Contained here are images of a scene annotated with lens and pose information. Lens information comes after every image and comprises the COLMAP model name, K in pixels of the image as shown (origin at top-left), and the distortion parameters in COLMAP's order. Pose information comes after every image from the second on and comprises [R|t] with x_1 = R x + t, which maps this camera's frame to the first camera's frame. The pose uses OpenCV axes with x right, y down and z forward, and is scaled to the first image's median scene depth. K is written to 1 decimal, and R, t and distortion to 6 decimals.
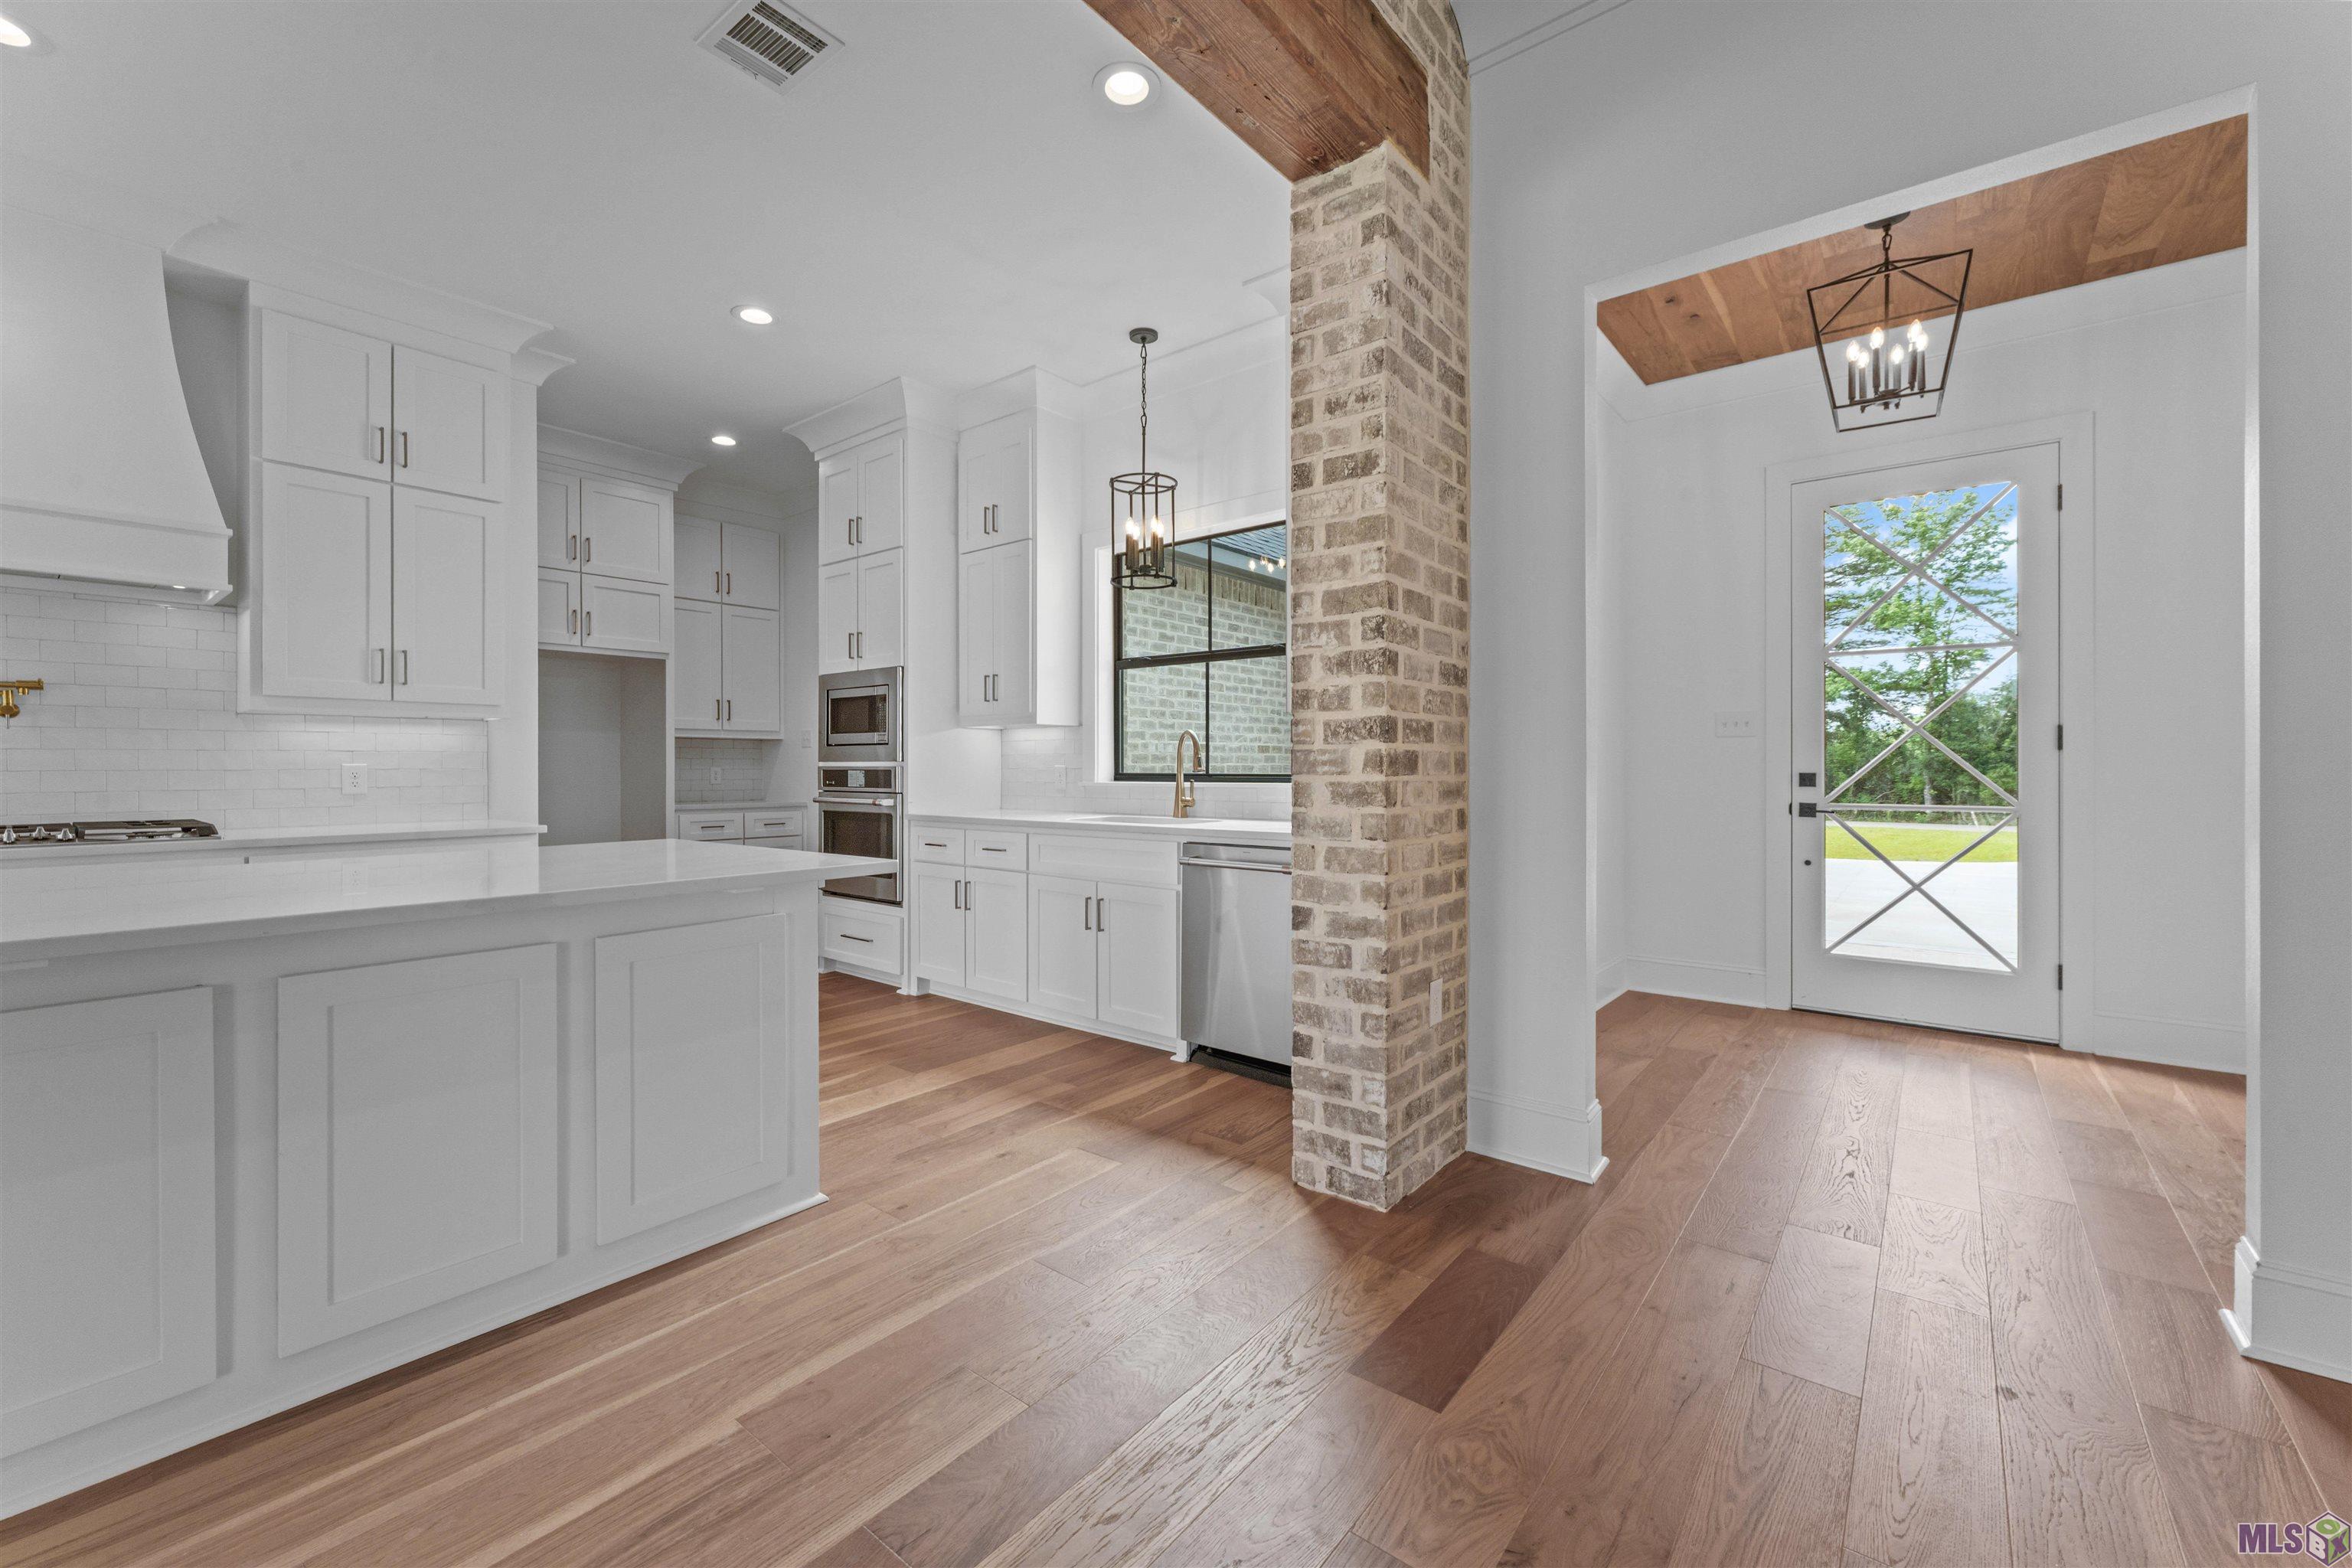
lens RADIAL K [[947.2, 0, 1170.4], [0, 947.2, 776.5], [0, 0, 1]] dist [-0.002527, -0.000084]
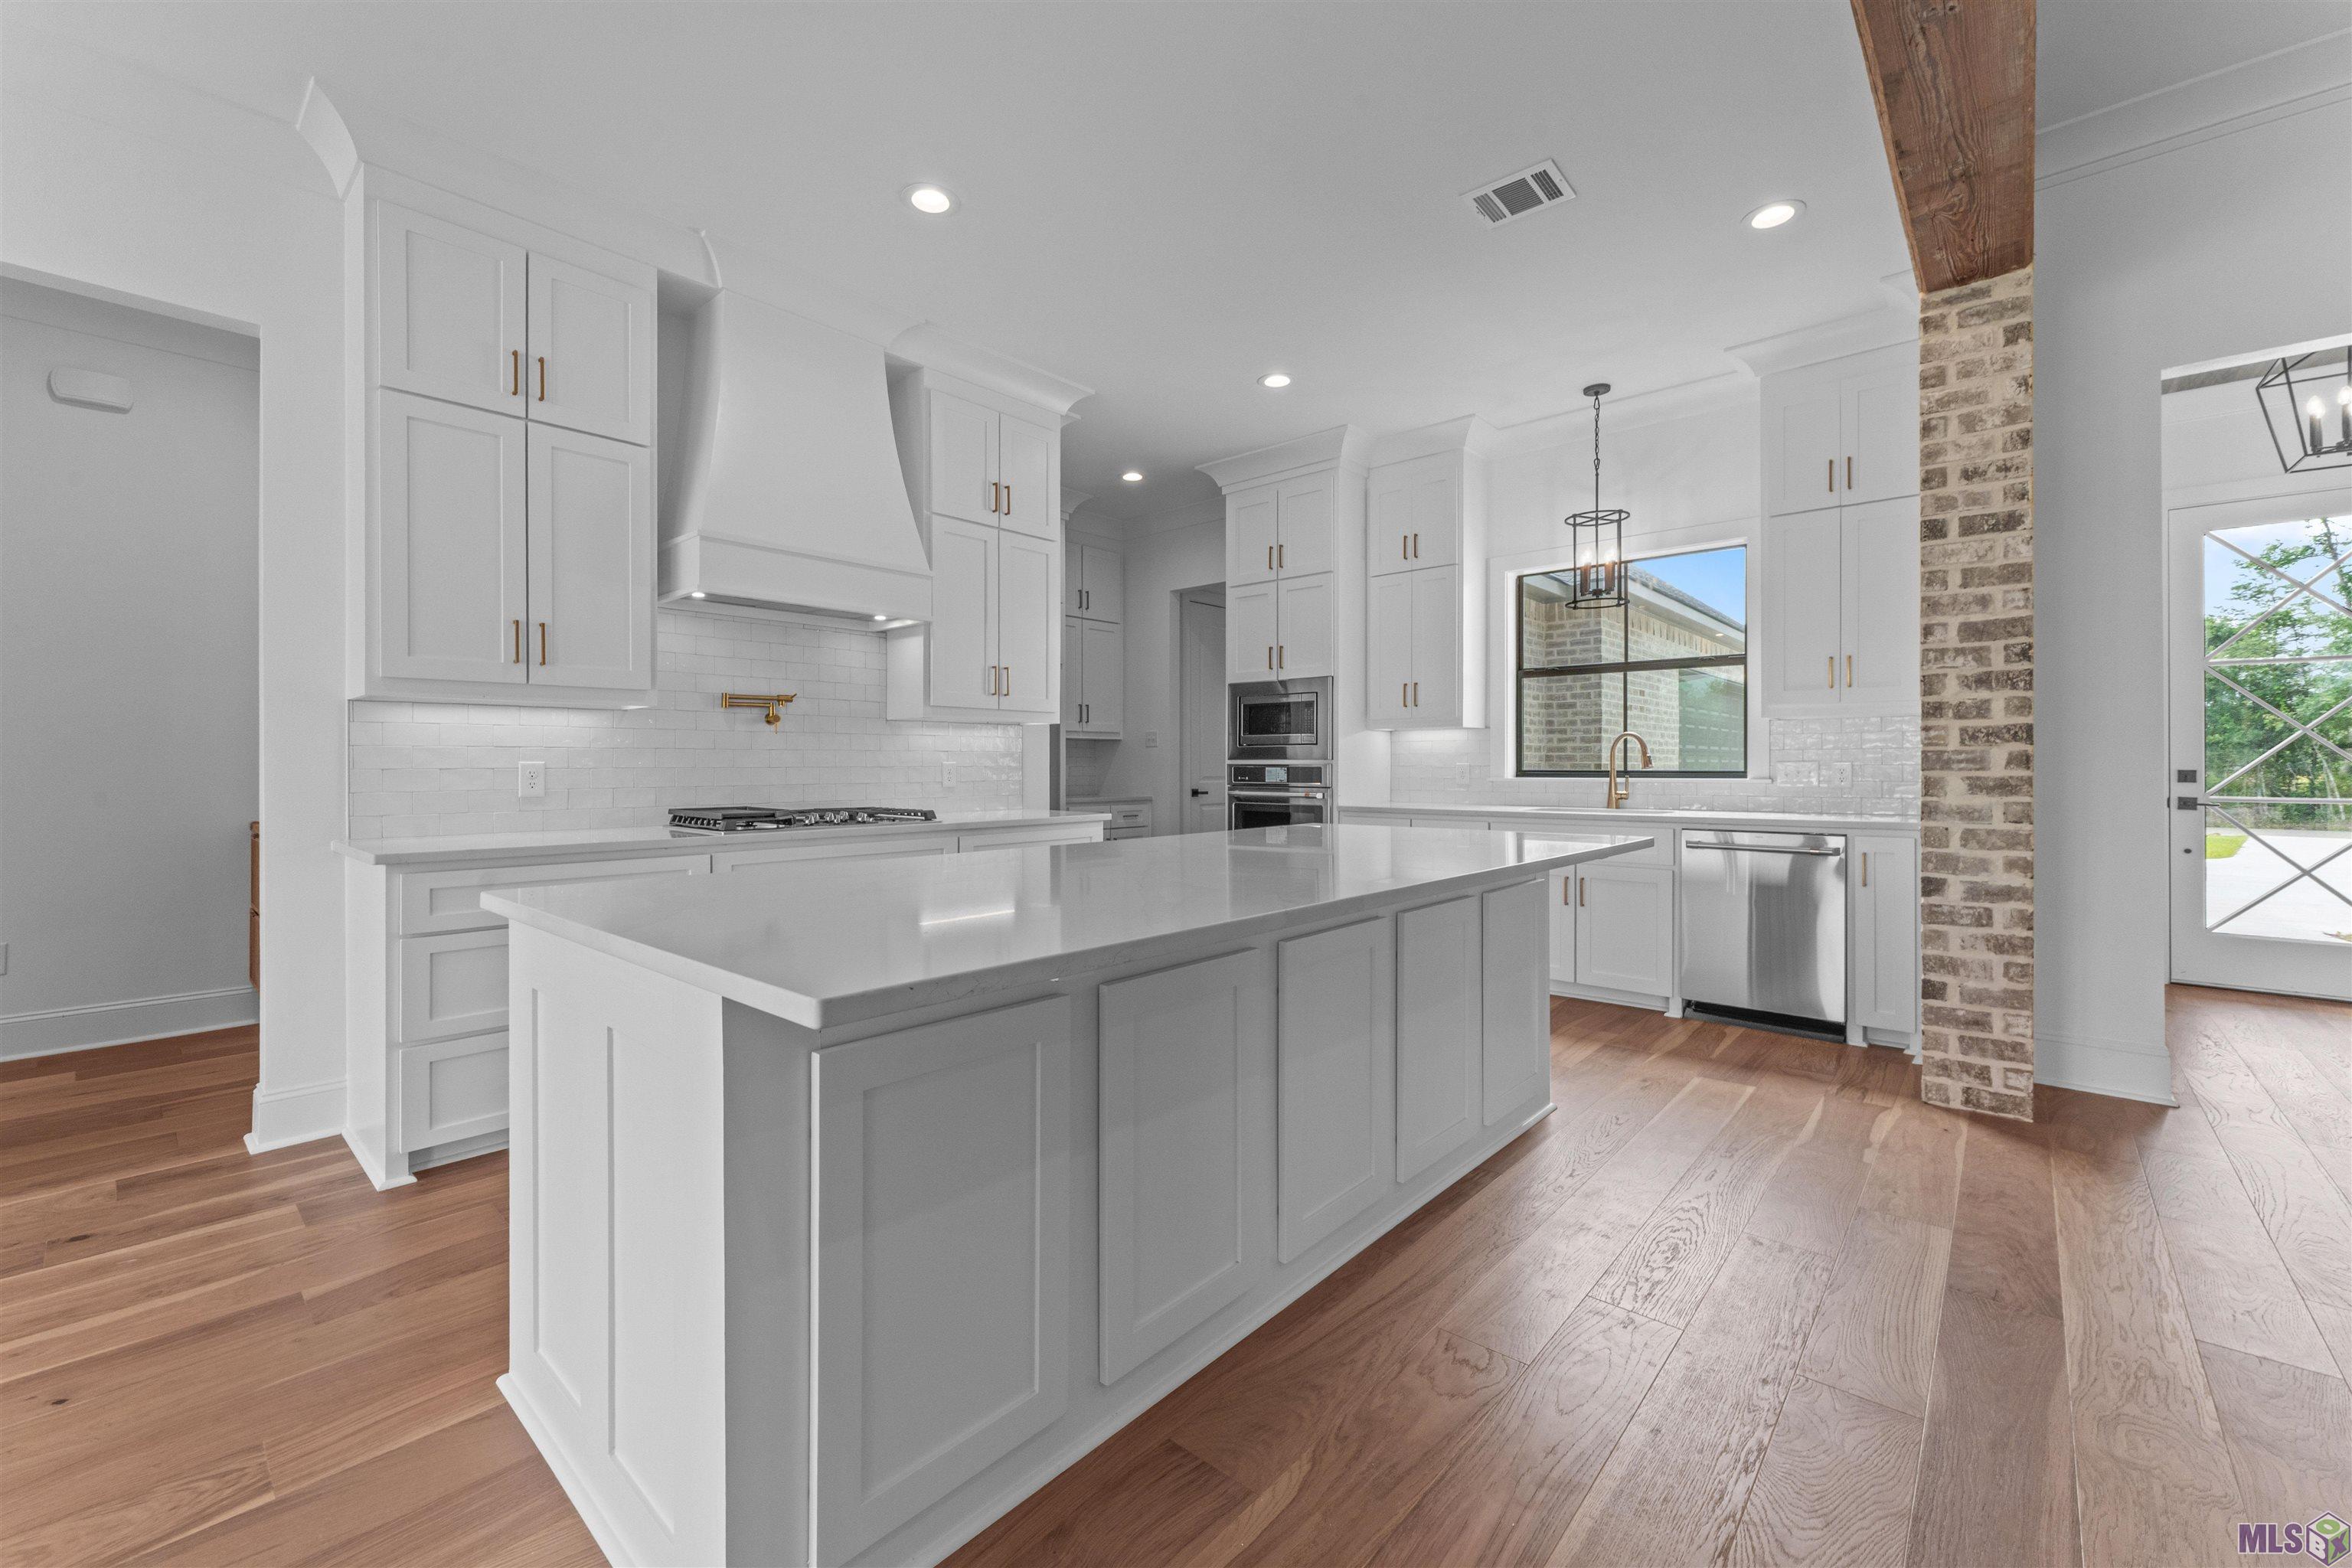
lens RADIAL K [[949.2, 0, 1170.0], [0, 949.2, 769.7], [0, 0, 1]] dist [-0.000856, -0.000211]
pose [[0.998987, 0.000571, -0.044992, -0.763882], [-0.000799, 0.999987, -0.005040, 0.003739], [0.044988, 0.005071, 0.998975, -0.268456]]
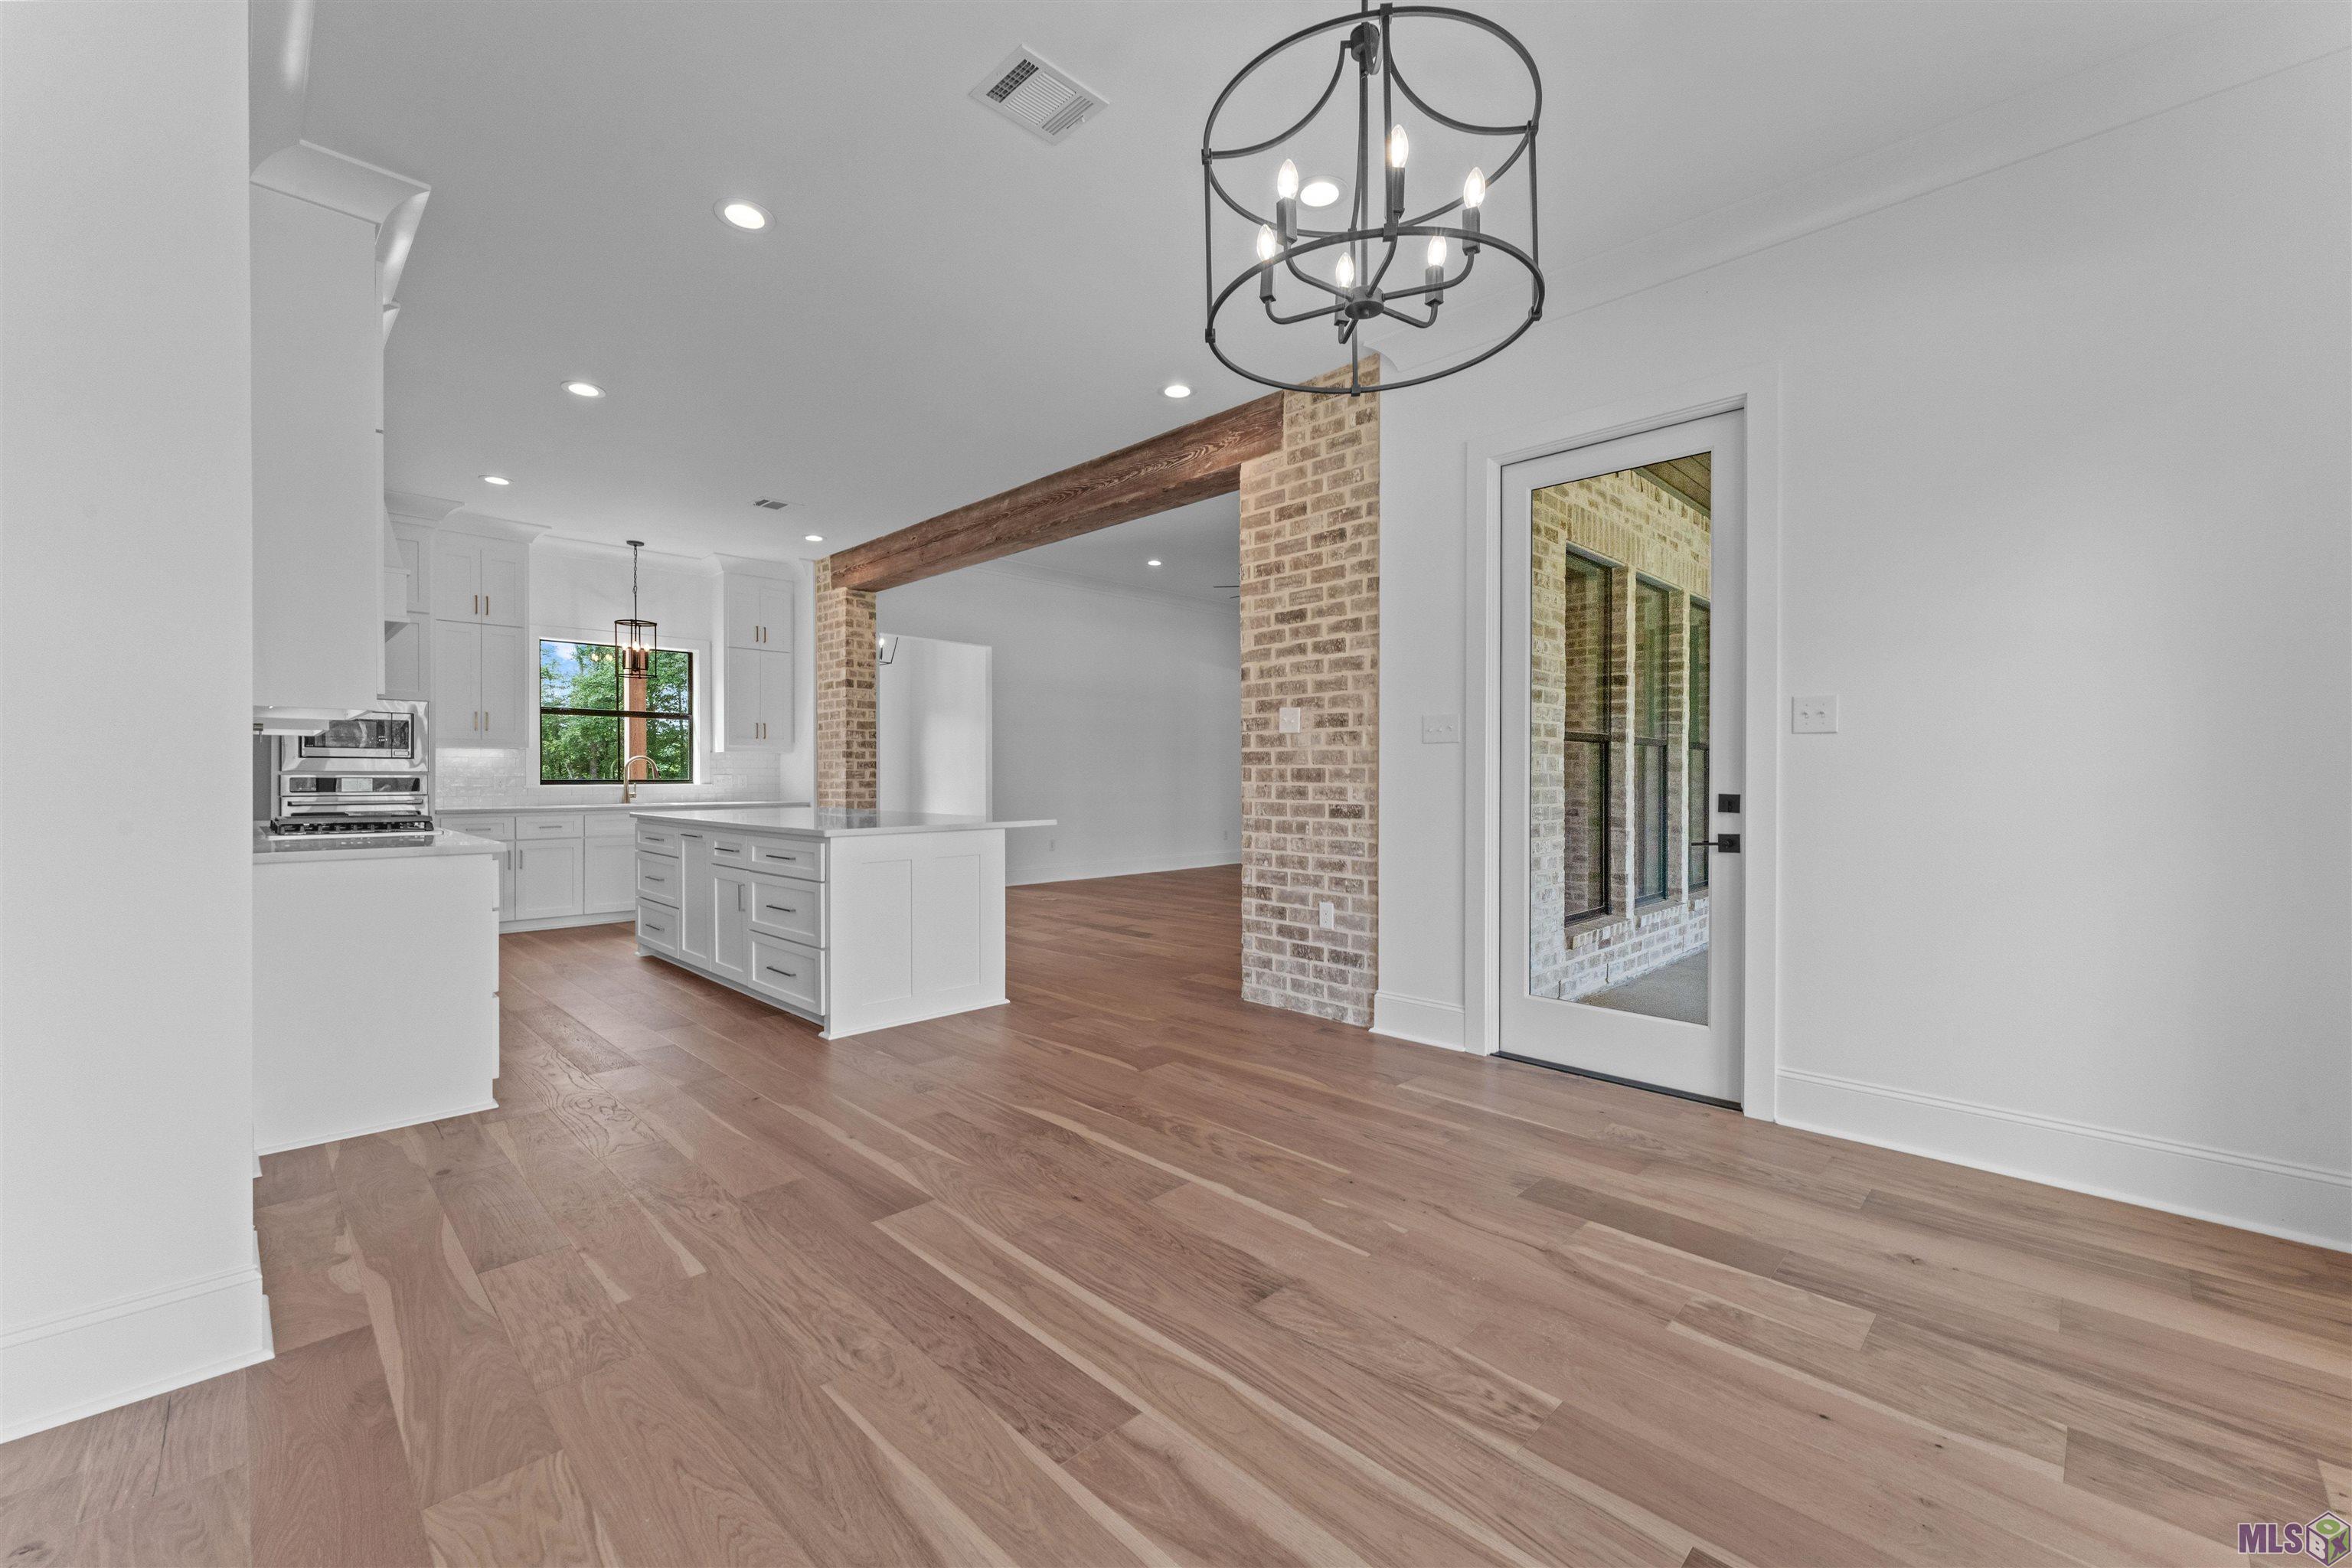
lens RADIAL K [[949.2, 0, 1170.0], [0, 949.2, 769.7], [0, 0, 1]] dist [-0.000856, -0.000211]
pose [[0.099358, 0.008033, 0.995019, -2.733948], [0.007821, 0.999930, -0.008853, 0.004325], [-0.995021, 0.008661, 0.099288, -0.344322]]
